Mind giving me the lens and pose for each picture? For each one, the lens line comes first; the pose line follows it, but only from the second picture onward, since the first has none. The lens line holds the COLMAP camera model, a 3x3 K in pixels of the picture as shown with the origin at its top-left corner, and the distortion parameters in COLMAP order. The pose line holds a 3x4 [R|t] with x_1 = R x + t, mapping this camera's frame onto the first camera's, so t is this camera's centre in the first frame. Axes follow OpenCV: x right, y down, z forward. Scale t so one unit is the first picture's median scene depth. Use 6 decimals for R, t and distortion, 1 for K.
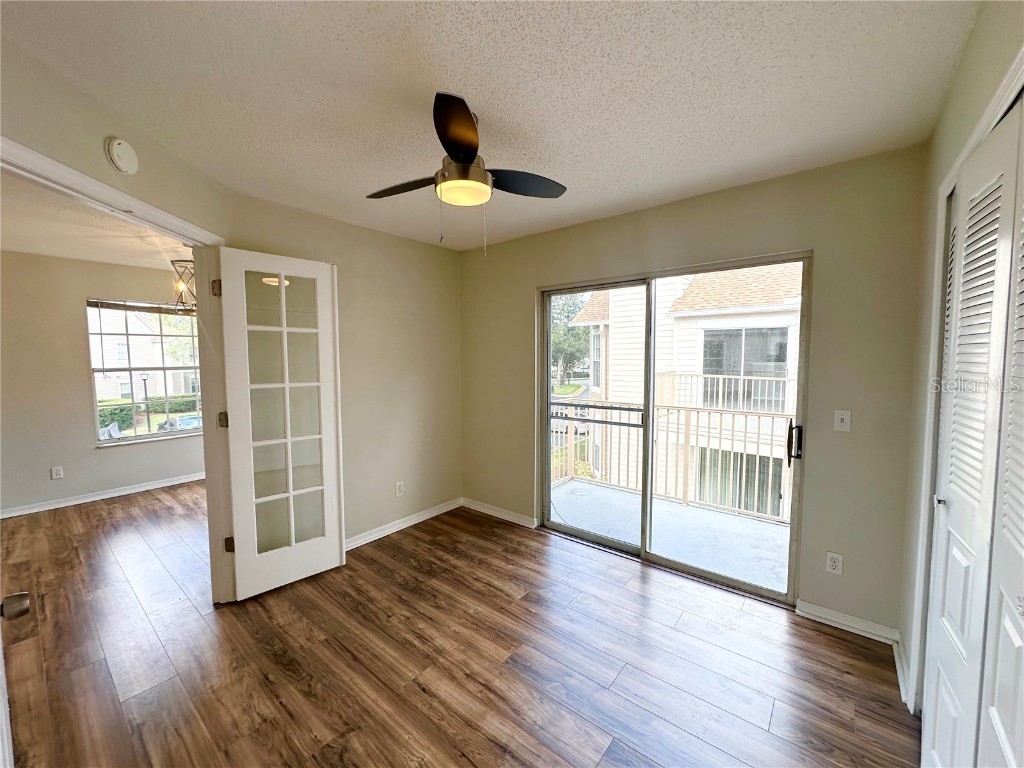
lens RADIAL K [[407.6, 0, 510.9], [0, 407.6, 383.6], [0, 0, 1]] dist [-0.003640, 0.000510]
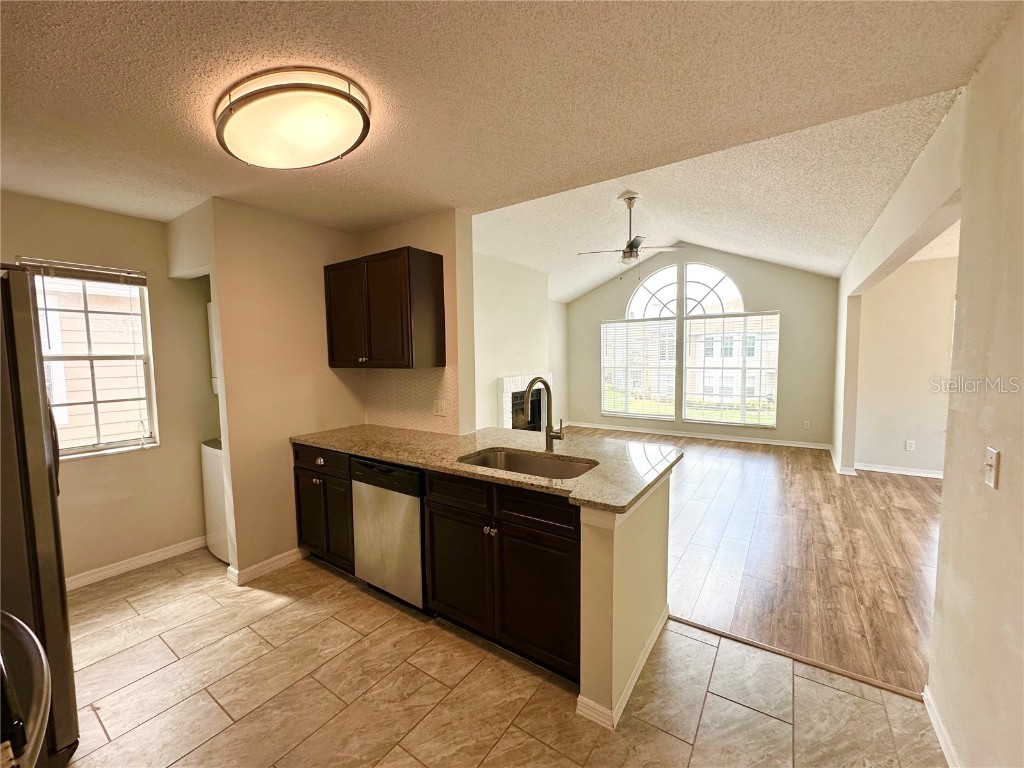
lens RADIAL K [[407.6, 0, 511.3], [0, 407.6, 384.4], [0, 0, 1]] dist [-0.003640, 0.000510]
pose [[0.078391, 0.077837, -0.993879, -0.057176], [-0.053465, 0.995841, 0.073773, 0.021232], [0.995488, 0.047354, 0.082227, -0.312848]]
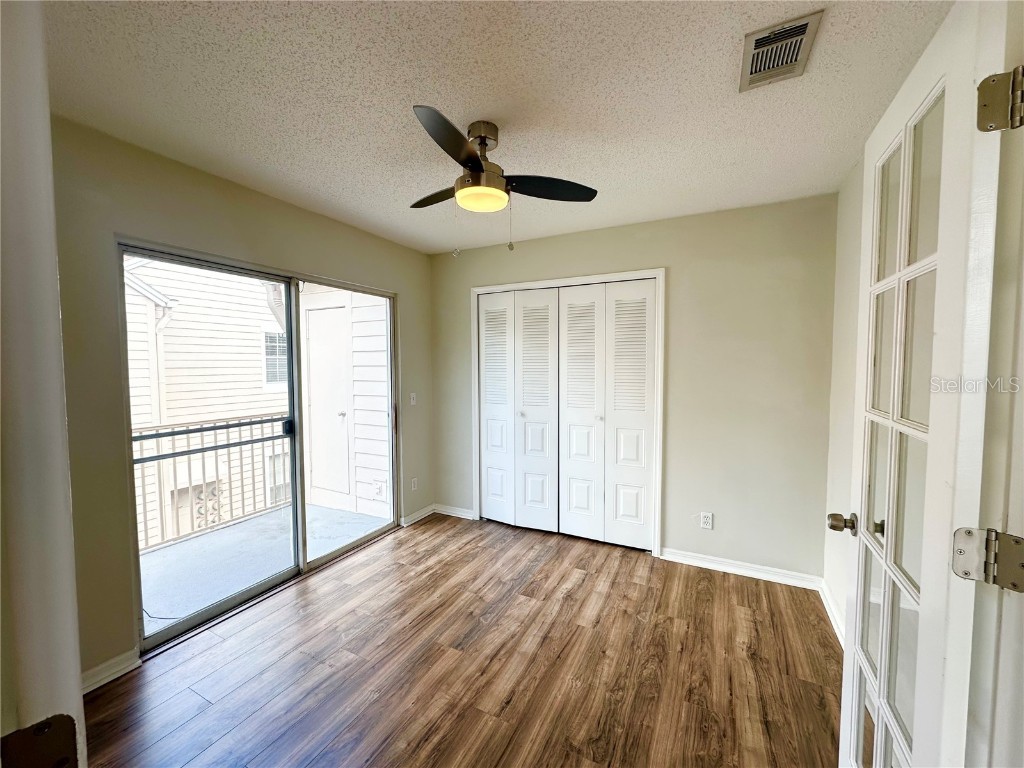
lens RADIAL K [[407.6, 0, 511.0], [0, 407.6, 381.8], [0, 0, 1]] dist [-0.003640, 0.000510]
pose [[-0.206720, -0.041172, 0.977534, -0.606073], [0.069805, 0.995947, 0.056709, -0.030535], [-0.975907, 0.079960, -0.203008, 0.607433]]
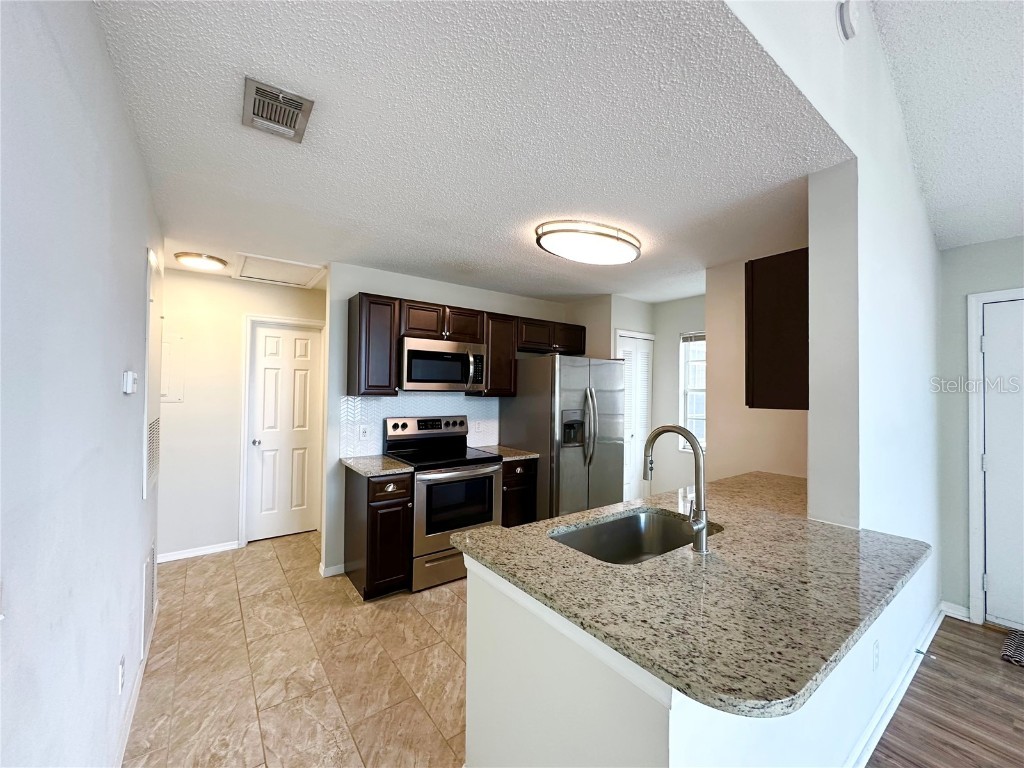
lens RADIAL K [[407.6, 0, 511.4], [0, 407.6, 385.0], [0, 0, 1]] dist [-0.003640, 0.000510]
pose [[-0.969662, -0.001946, 0.244442, -0.647828], [0.010774, 0.998656, 0.050692, -0.012676], [-0.244212, 0.051787, -0.968338, 0.262566]]
